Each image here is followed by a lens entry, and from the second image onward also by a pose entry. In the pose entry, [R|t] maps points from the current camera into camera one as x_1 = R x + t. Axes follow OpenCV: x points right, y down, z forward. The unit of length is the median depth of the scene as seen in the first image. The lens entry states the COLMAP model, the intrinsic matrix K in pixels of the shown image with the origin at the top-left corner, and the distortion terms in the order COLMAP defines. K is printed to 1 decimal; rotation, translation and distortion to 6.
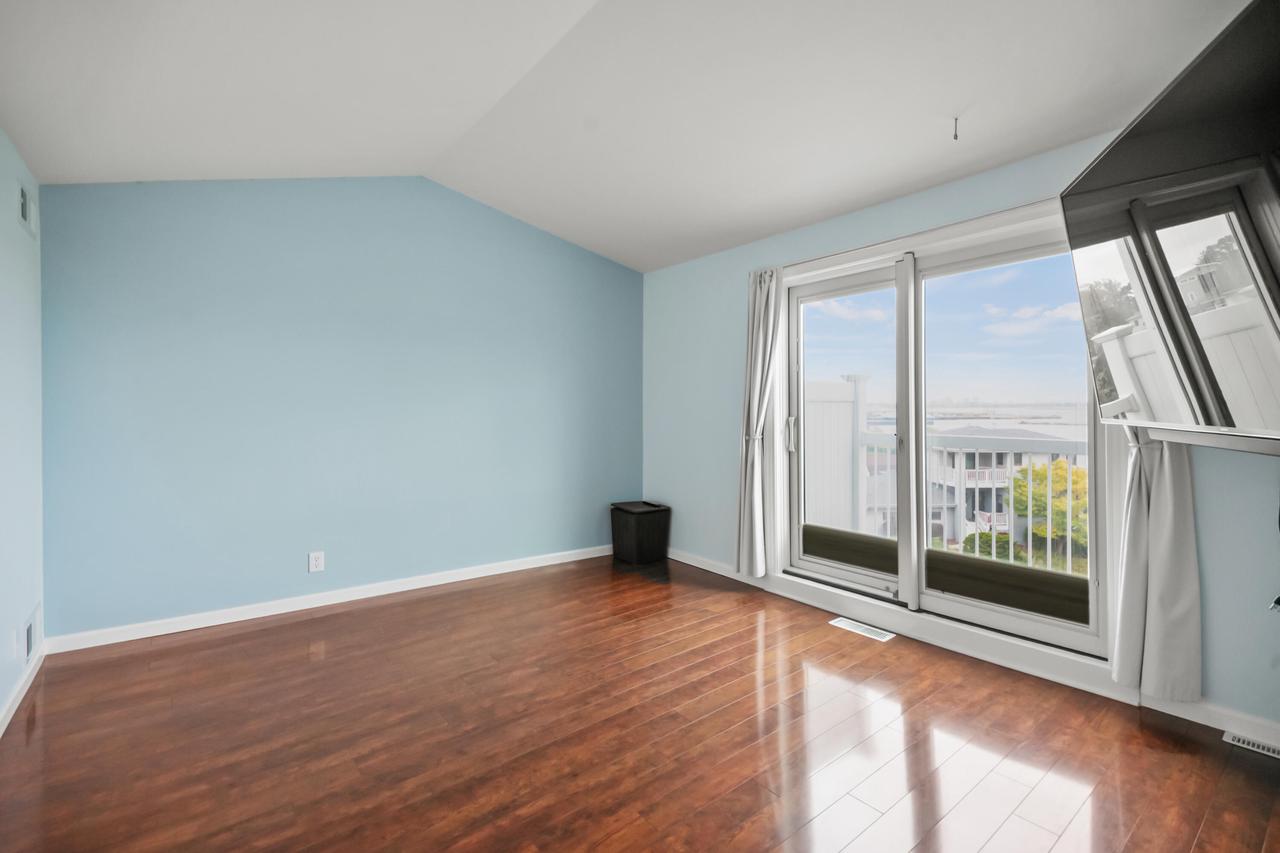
lens RADIAL K [[561.7, 0, 642.8], [0, 561.7, 410.4], [0, 0, 1]] dist [0.045097, -0.019905]
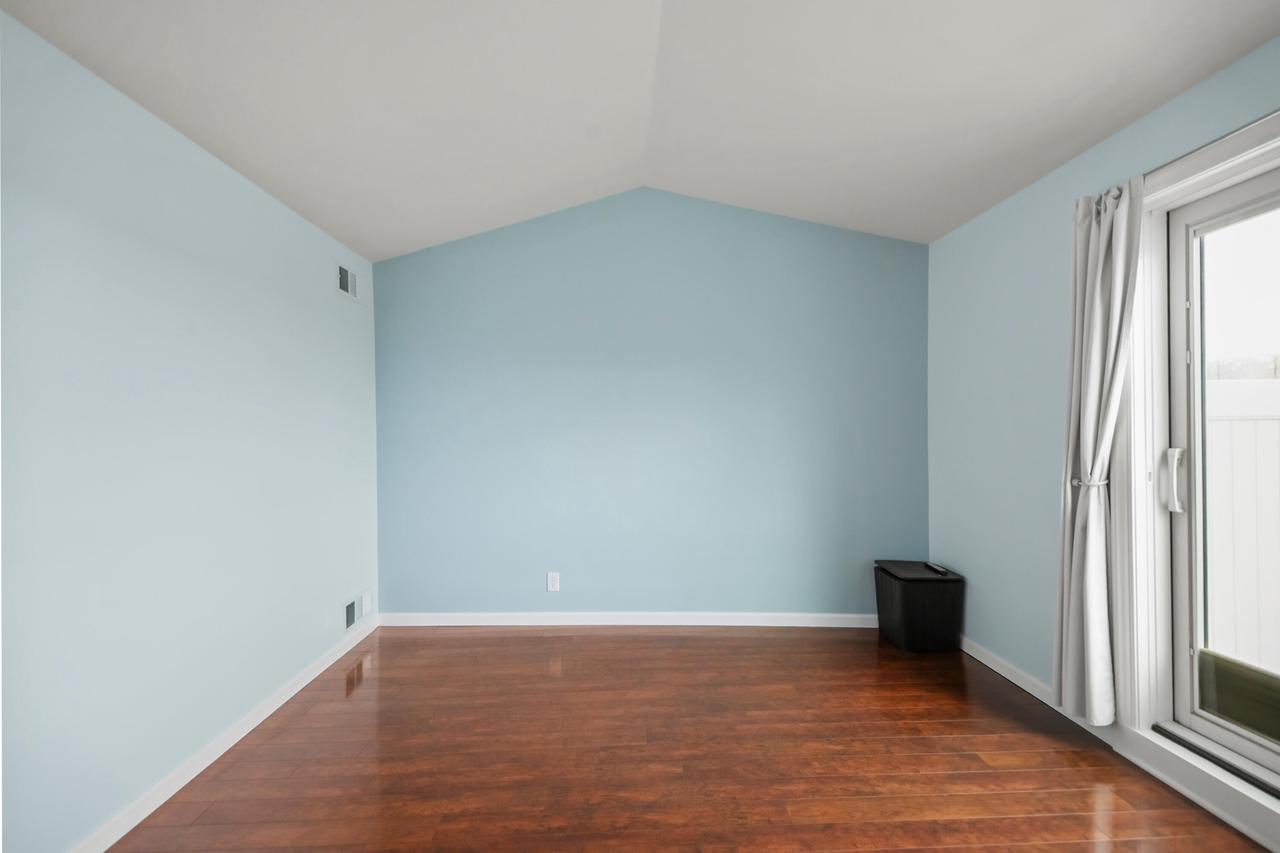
lens RADIAL K [[579.2, 0, 638.0], [0, 579.2, 435.2], [0, 0, 1]] dist [0.048575, -0.023035]
pose [[0.812262, -0.001551, -0.583291, 0.196549], [0.004285, 0.999985, 0.003308, -0.005849], [0.583277, -0.005187, 0.812257, 0.258779]]
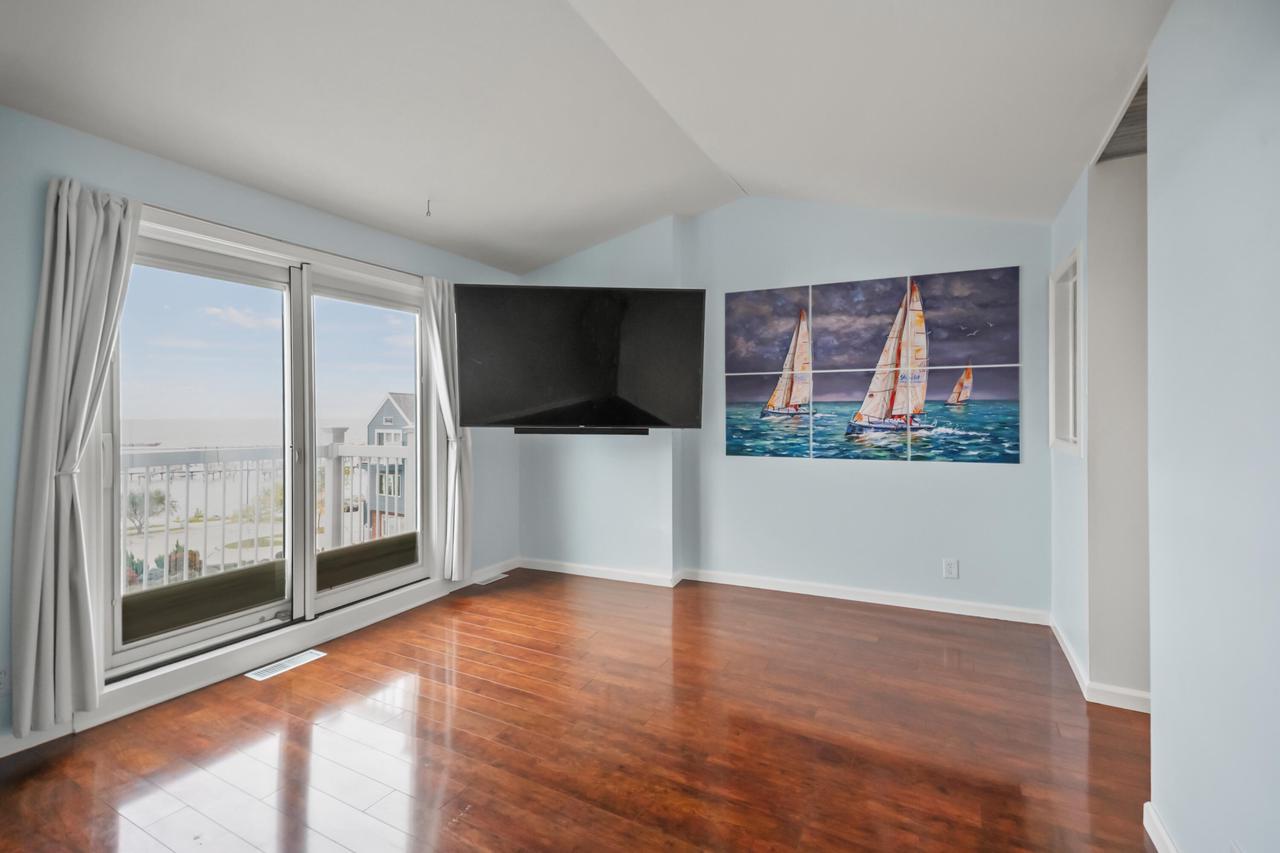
lens RADIAL K [[561.7, 0, 642.8], [0, 561.7, 410.4], [0, 0, 1]] dist [0.045097, -0.019905]
pose [[-0.388292, 0.012775, 0.921448, -0.626097], [0.009039, 0.999909, -0.010054, -0.003055], [-0.921492, 0.004425, -0.388372, 0.772754]]
